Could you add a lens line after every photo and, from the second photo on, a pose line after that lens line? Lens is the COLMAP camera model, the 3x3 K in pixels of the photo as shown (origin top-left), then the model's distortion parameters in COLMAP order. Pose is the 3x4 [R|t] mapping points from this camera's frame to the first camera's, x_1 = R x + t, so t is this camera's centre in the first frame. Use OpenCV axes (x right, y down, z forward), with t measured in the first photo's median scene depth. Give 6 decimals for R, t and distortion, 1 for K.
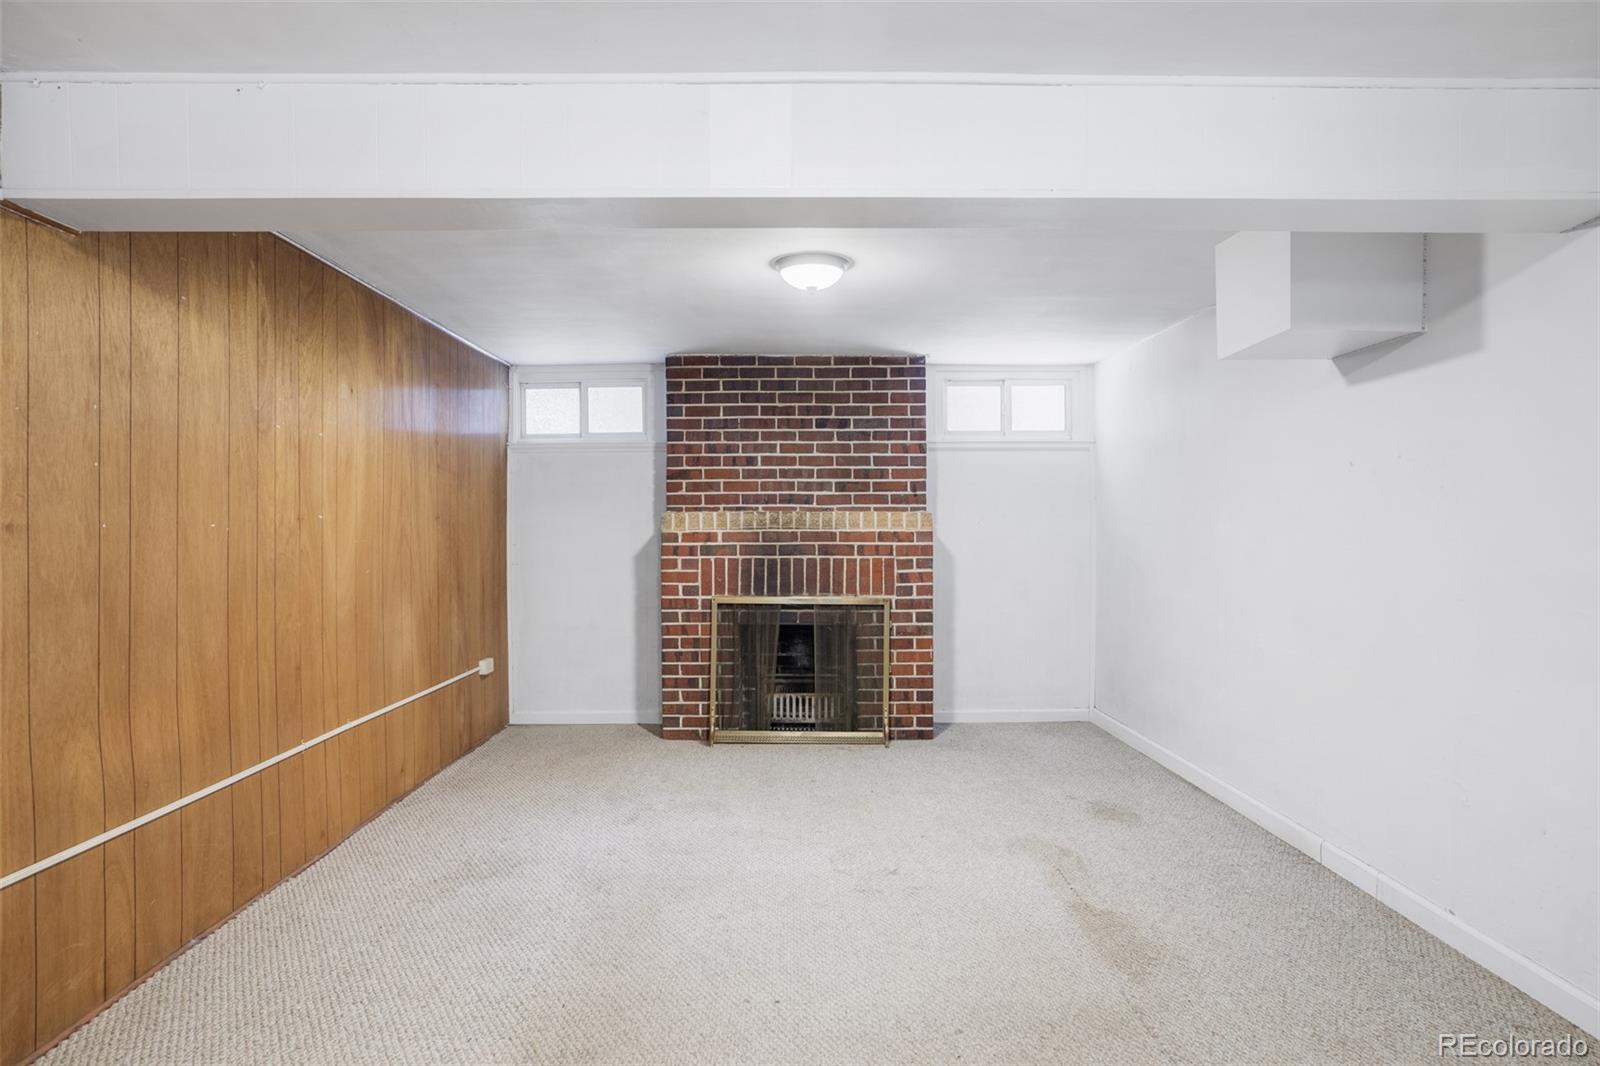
lens RADIAL K [[906.2, 0, 800.0], [0, 906.2, 534.2], [0, 0, 1]] dist [-0.024706, 0.013260]
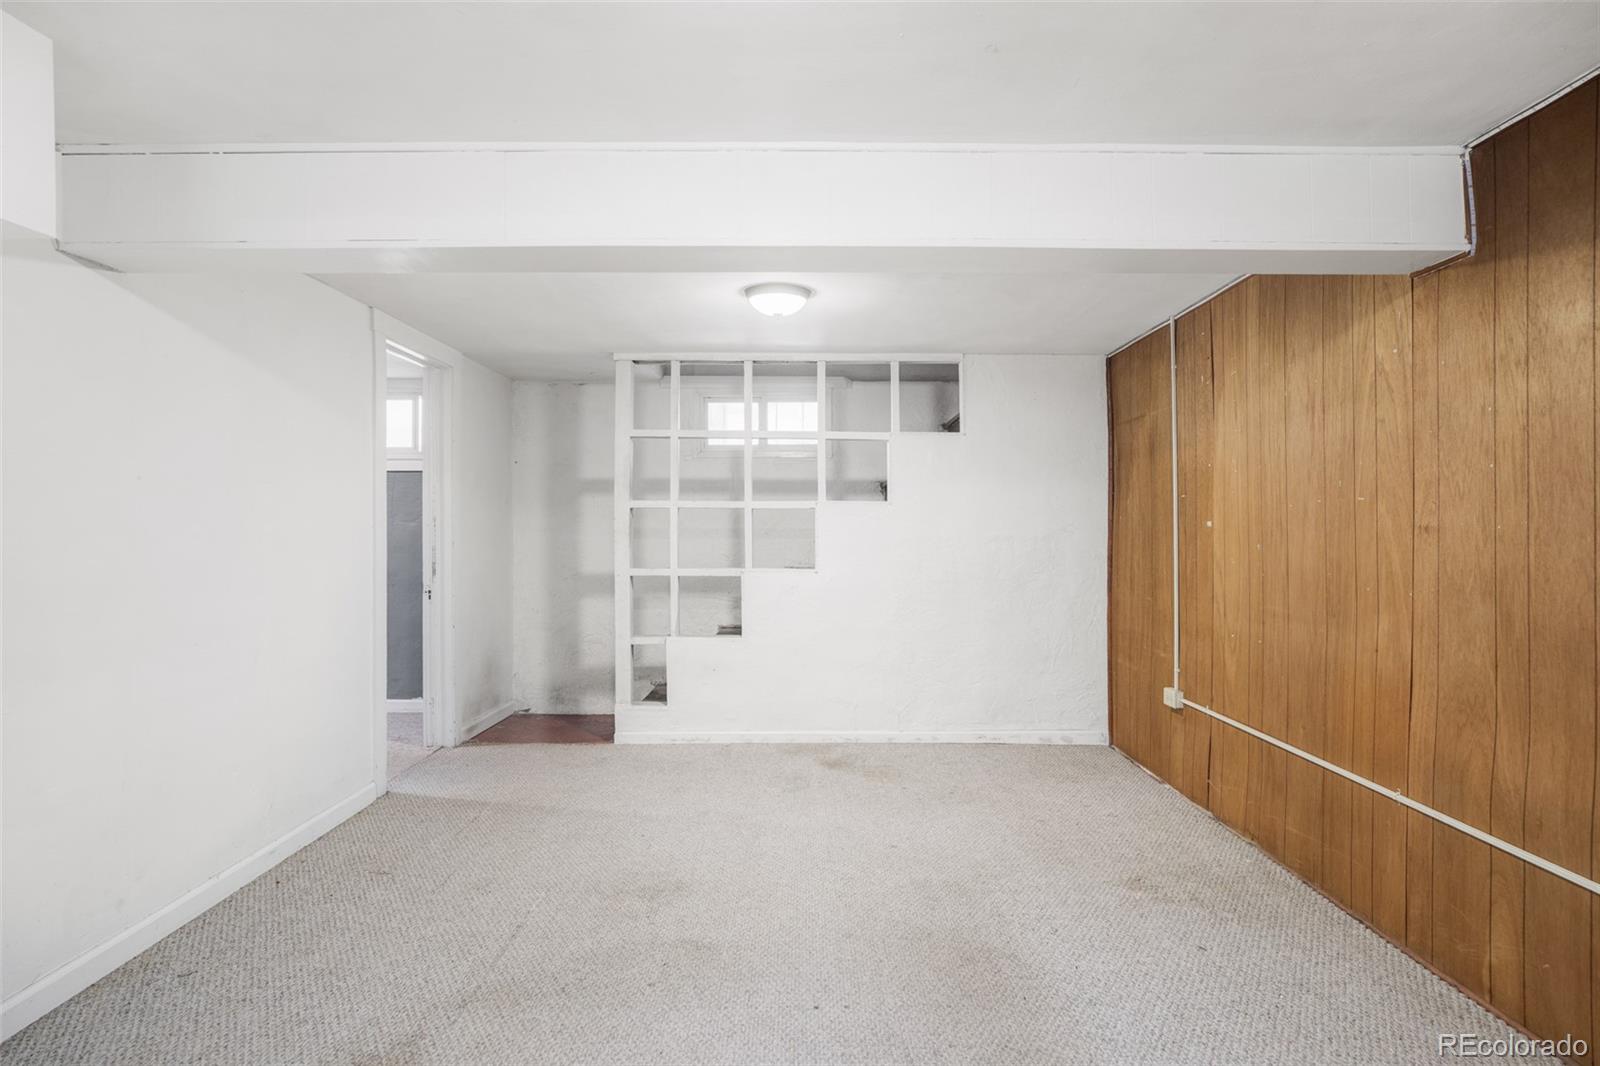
lens RADIAL K [[906.2, 0, 801.5], [0, 906.2, 530.5], [0, 0, 1]] dist [-0.024706, 0.013260]
pose [[-0.999968, 0.003019, 0.007423, -0.018149], [0.003113, 0.999913, 0.012811, -0.020885], [-0.007383, 0.012834, -0.999890, 2.011556]]
